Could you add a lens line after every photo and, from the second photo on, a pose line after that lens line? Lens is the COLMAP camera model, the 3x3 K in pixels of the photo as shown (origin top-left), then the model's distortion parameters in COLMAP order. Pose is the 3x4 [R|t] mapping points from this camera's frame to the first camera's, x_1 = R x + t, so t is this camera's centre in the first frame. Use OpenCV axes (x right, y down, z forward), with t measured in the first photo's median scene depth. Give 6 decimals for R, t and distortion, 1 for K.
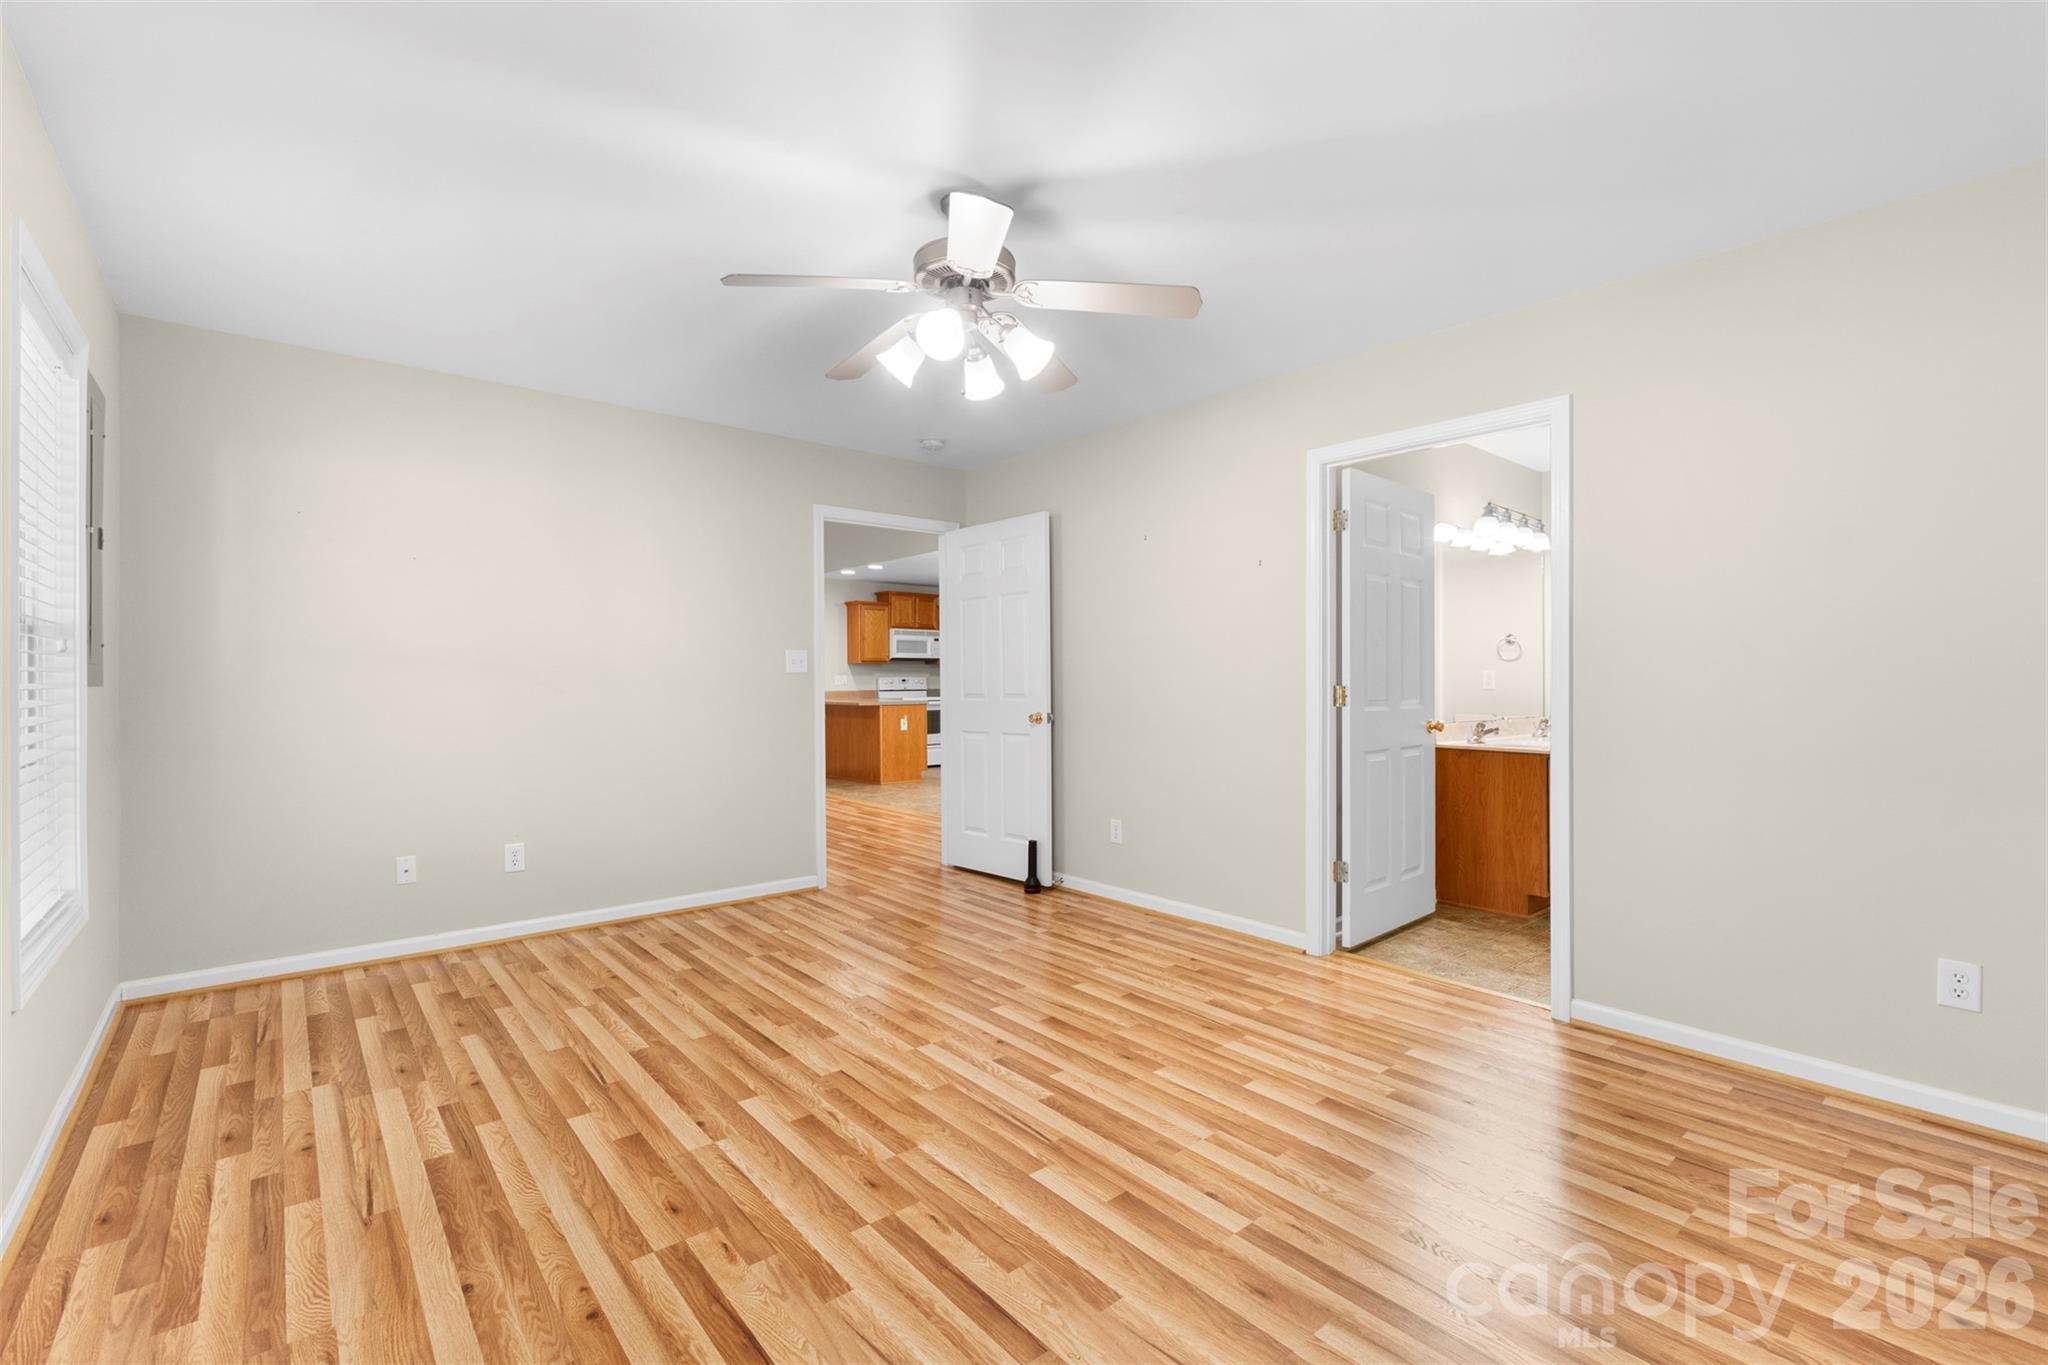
lens RADIAL K [[891.6, 0, 1024.0], [0, 891.6, 682.5], [0, 0, 1]] dist [-0.010288, -0.000222]
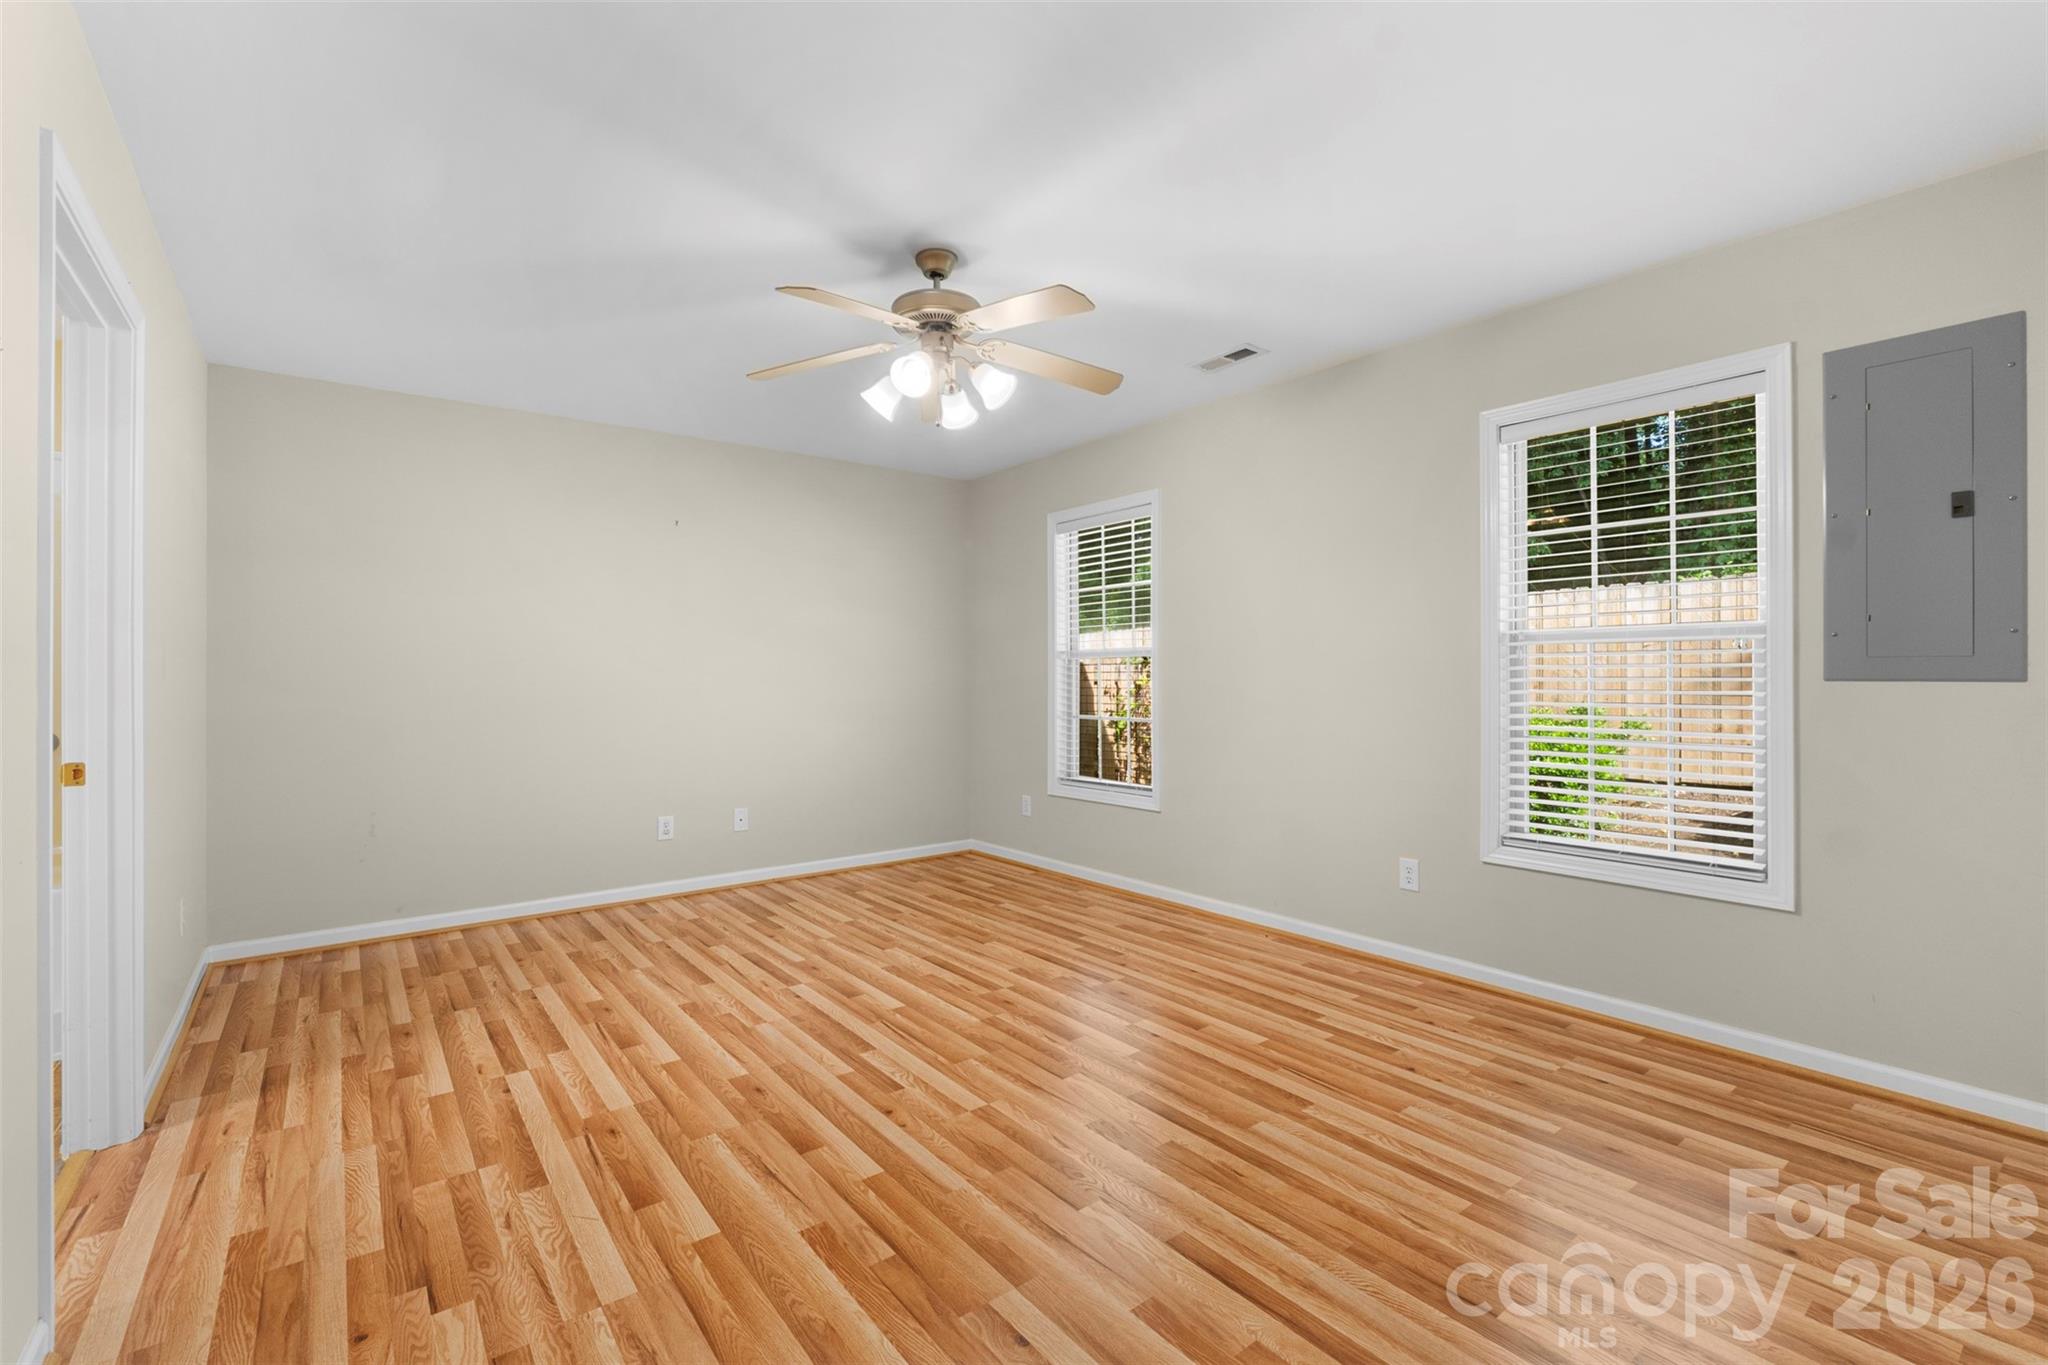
lens RADIAL K [[891.6, 0, 1024.0], [0, 891.6, 682.5], [0, 0, 1]] dist [-0.010288, -0.000222]
pose [[-0.999087, 0.002473, 0.042641, -0.205960], [0.003006, 0.999918, 0.012445, -0.010914], [-0.042607, 0.012562, -0.999013, 1.968551]]
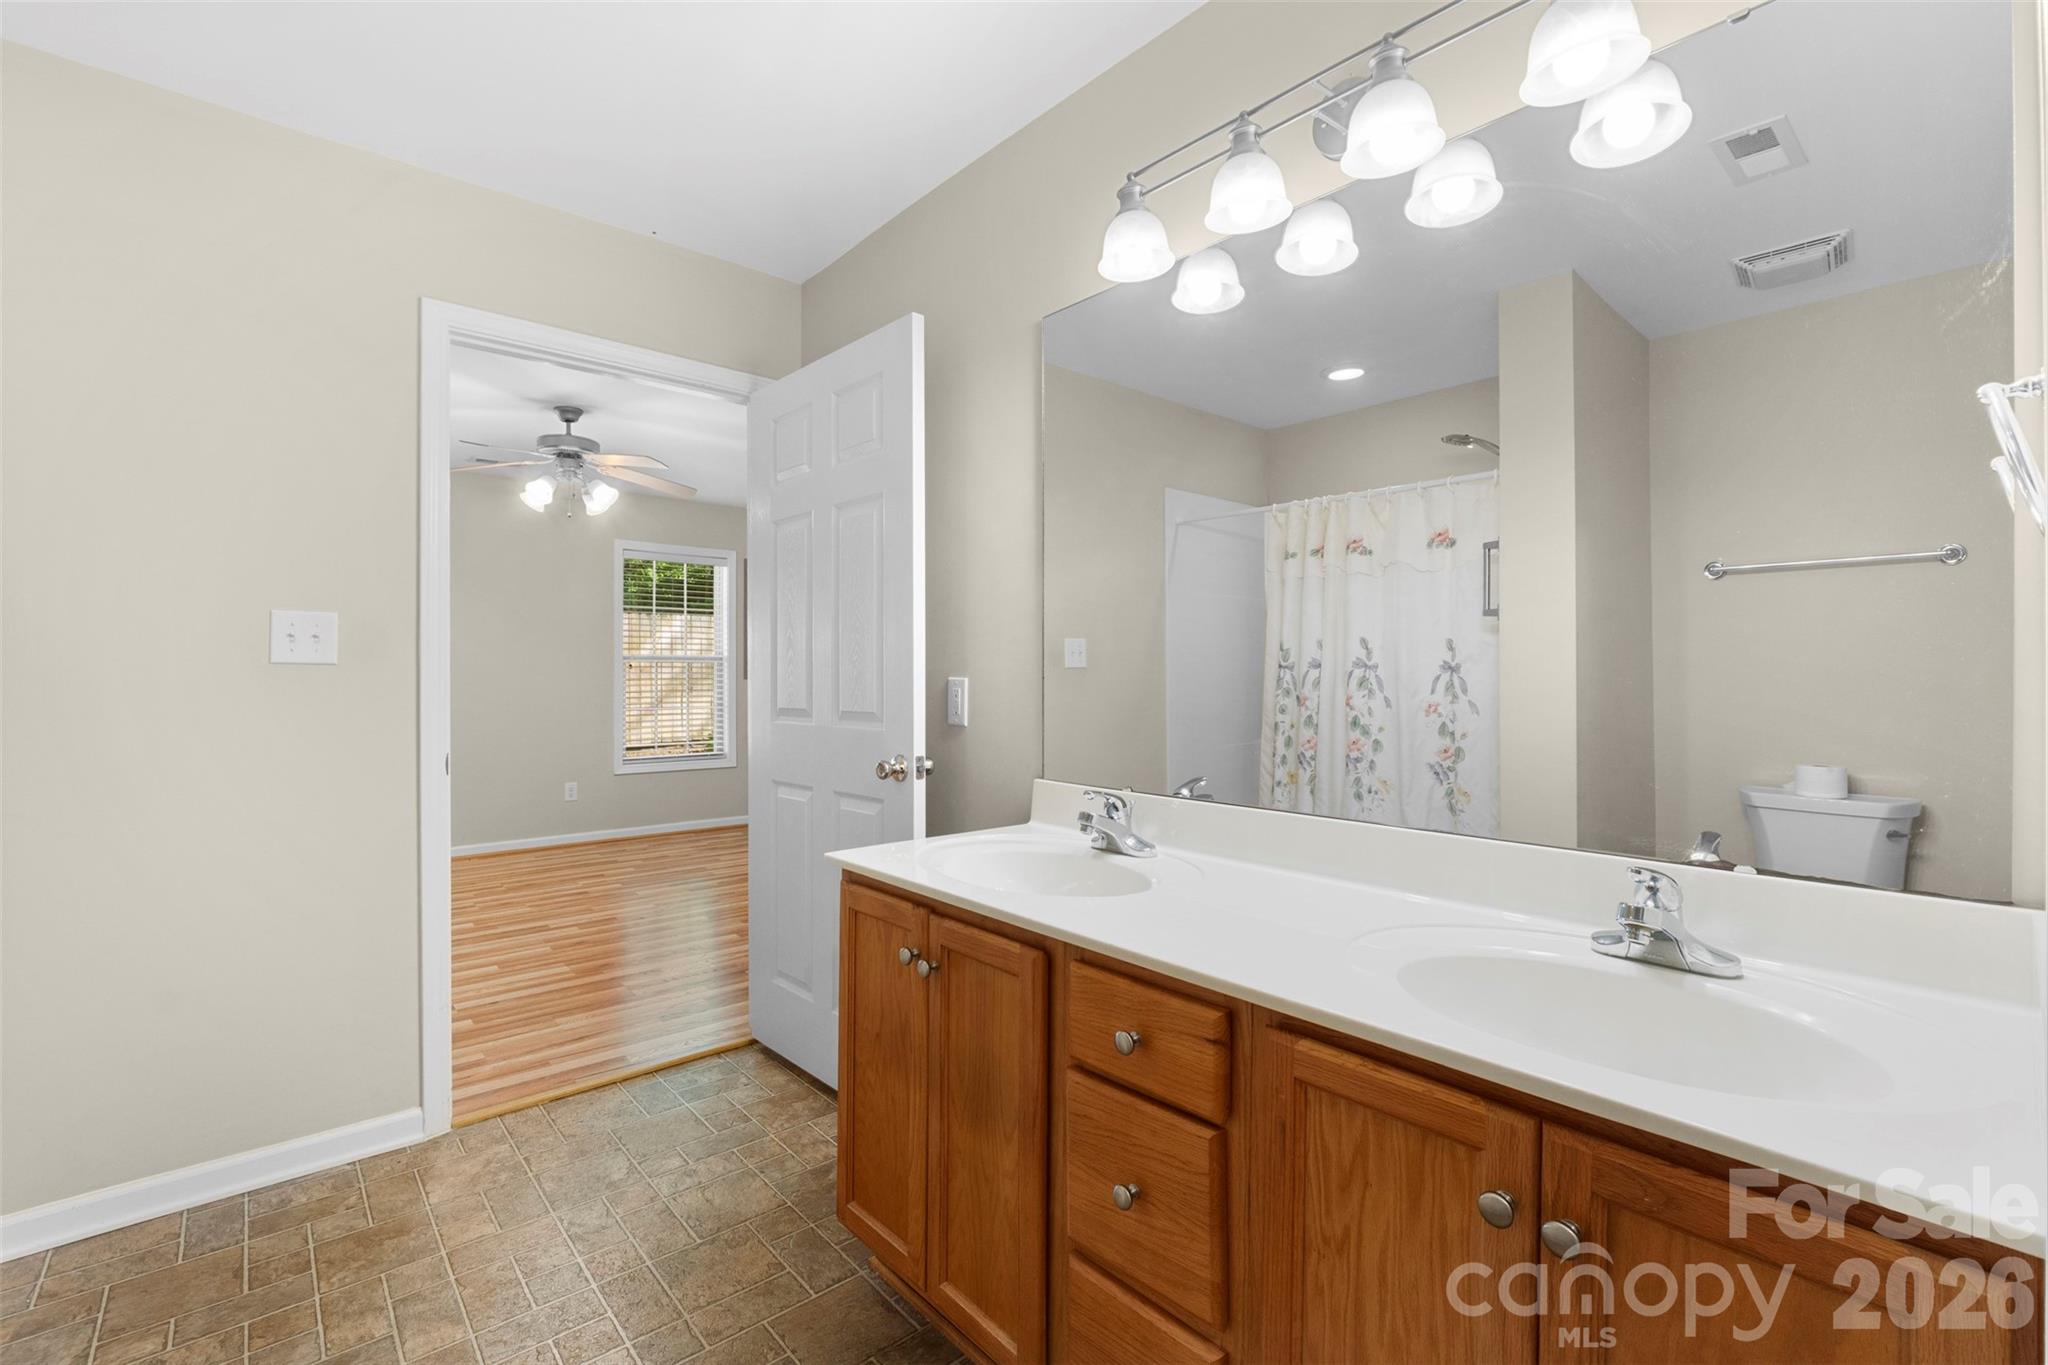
lens RADIAL K [[891.6, 0, 1024.0], [0, 891.6, 682.5], [0, 0, 1]] dist [-0.010288, -0.000222]
pose [[0.019559, 0.006229, -0.999789, 1.604012], [-0.007960, 0.999950, 0.006074, -0.009493], [0.999777, 0.007839, 0.019607, 1.739624]]
